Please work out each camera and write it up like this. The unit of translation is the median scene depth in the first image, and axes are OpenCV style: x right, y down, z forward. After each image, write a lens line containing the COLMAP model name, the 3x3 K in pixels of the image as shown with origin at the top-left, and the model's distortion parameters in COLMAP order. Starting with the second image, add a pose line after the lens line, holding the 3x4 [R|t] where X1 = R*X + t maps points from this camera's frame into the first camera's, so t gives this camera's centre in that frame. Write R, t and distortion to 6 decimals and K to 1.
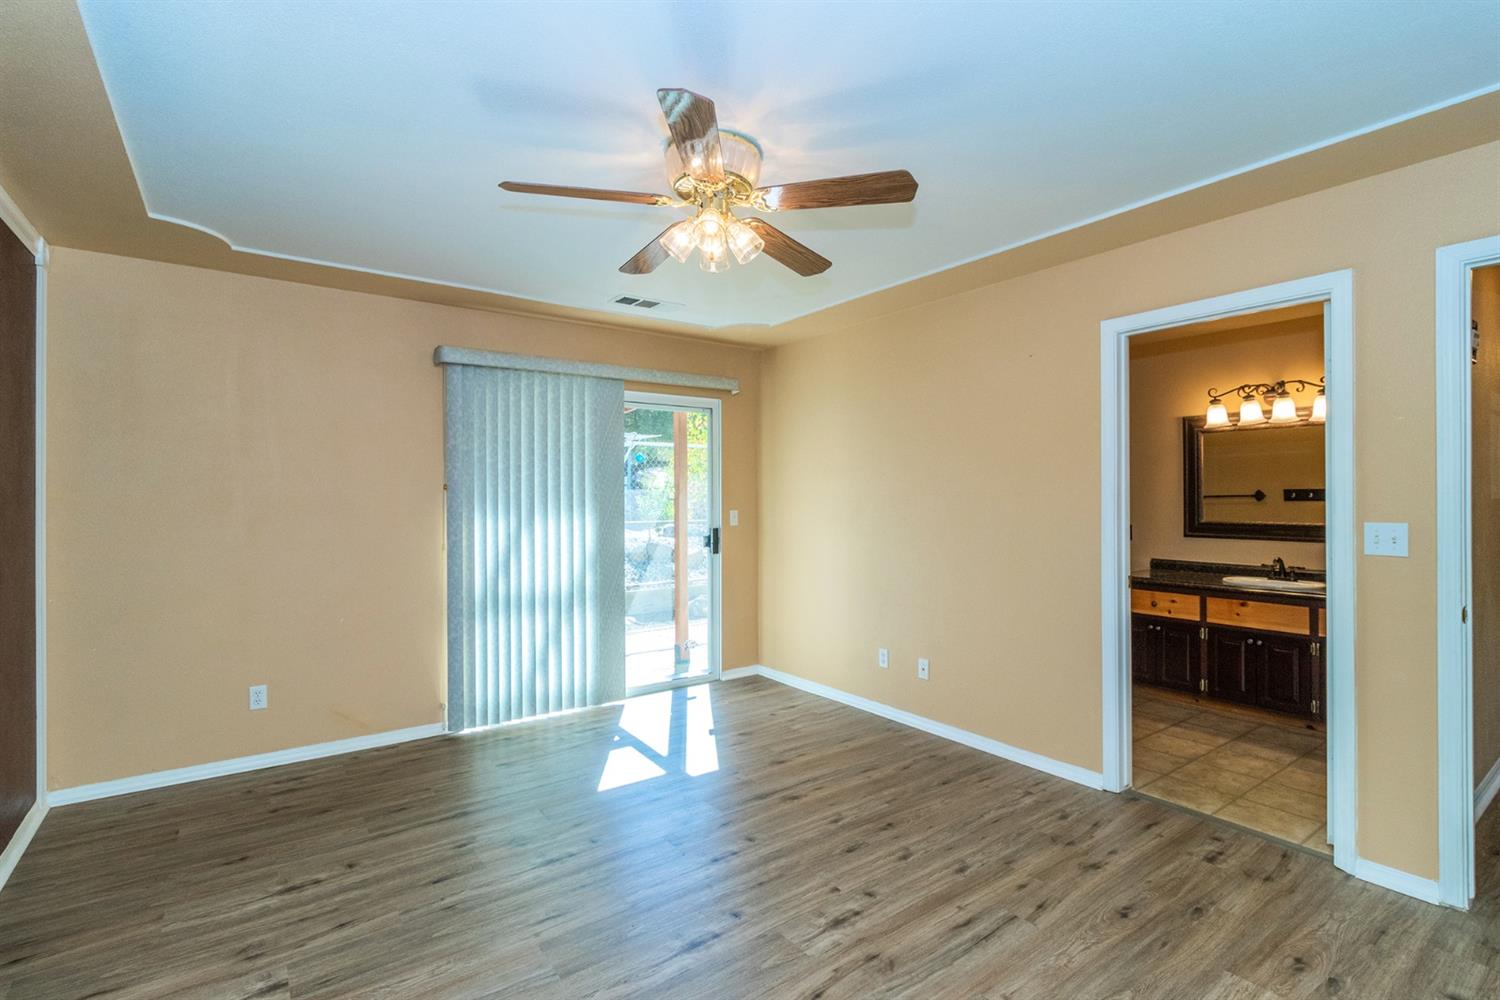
lens RADIAL K [[696.6, 0, 756.8], [0, 696.6, 498.9], [0, 0, 1]] dist [0.001835, -0.000860]
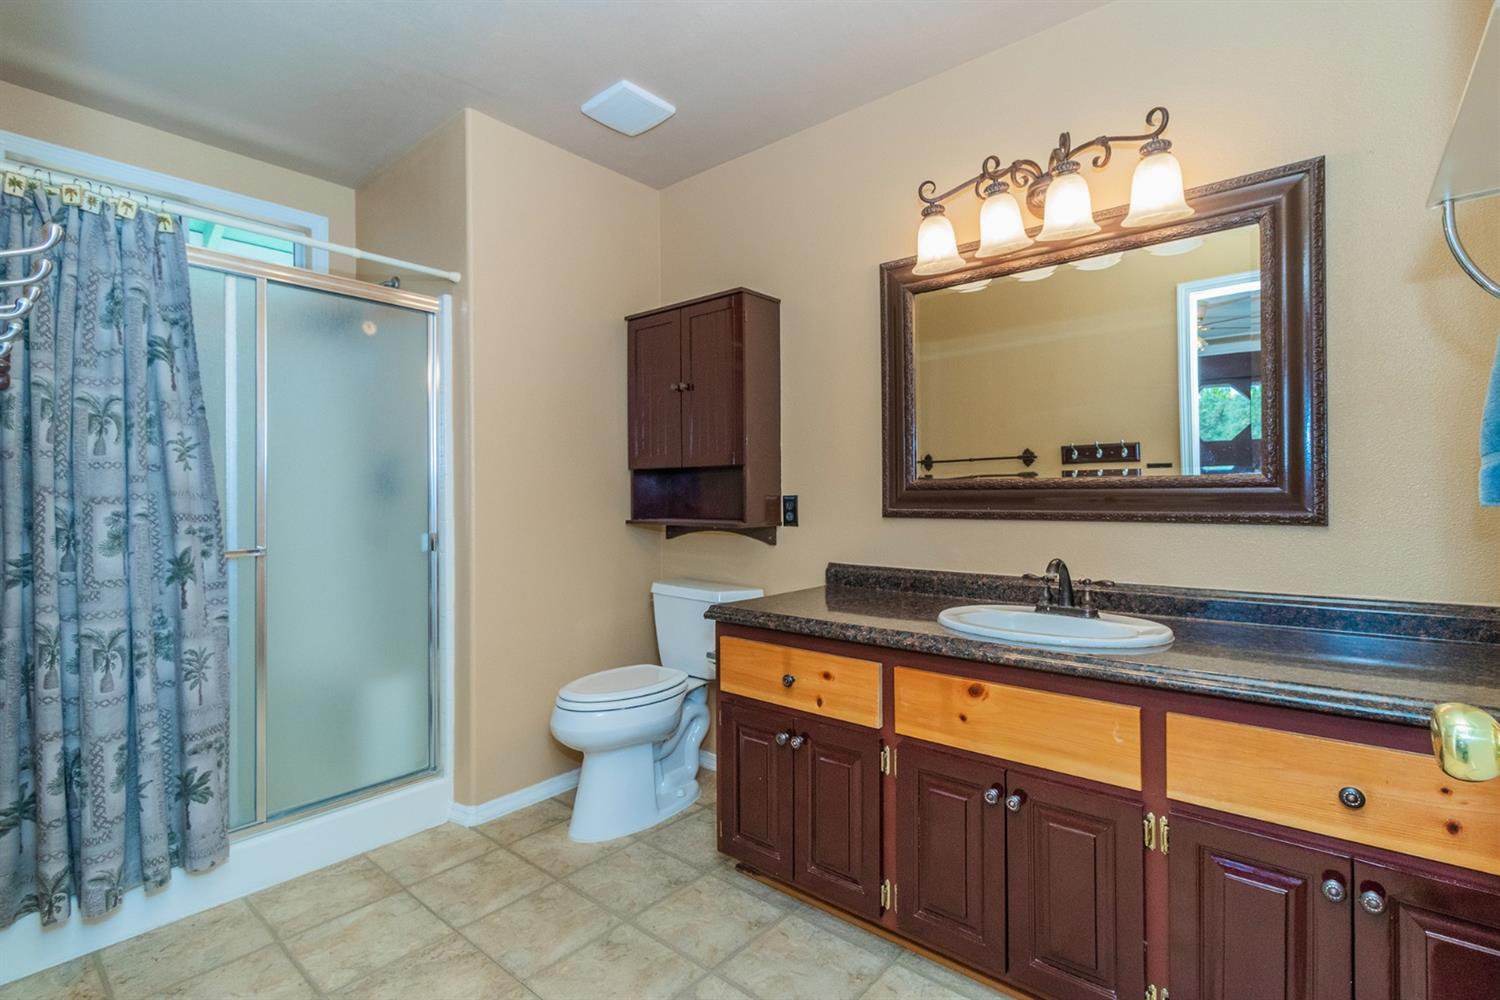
lens RADIAL K [[696.6, 0, 750.0], [0, 696.6, 500.4], [0, 0, 1]] dist [0.001835, -0.000860]
pose [[0.972725, -0.003810, 0.231929, 0.464401], [0.003908, 0.999992, 0.000038, 0.047677], [-0.231928, 0.000869, 0.972733, 0.626147]]
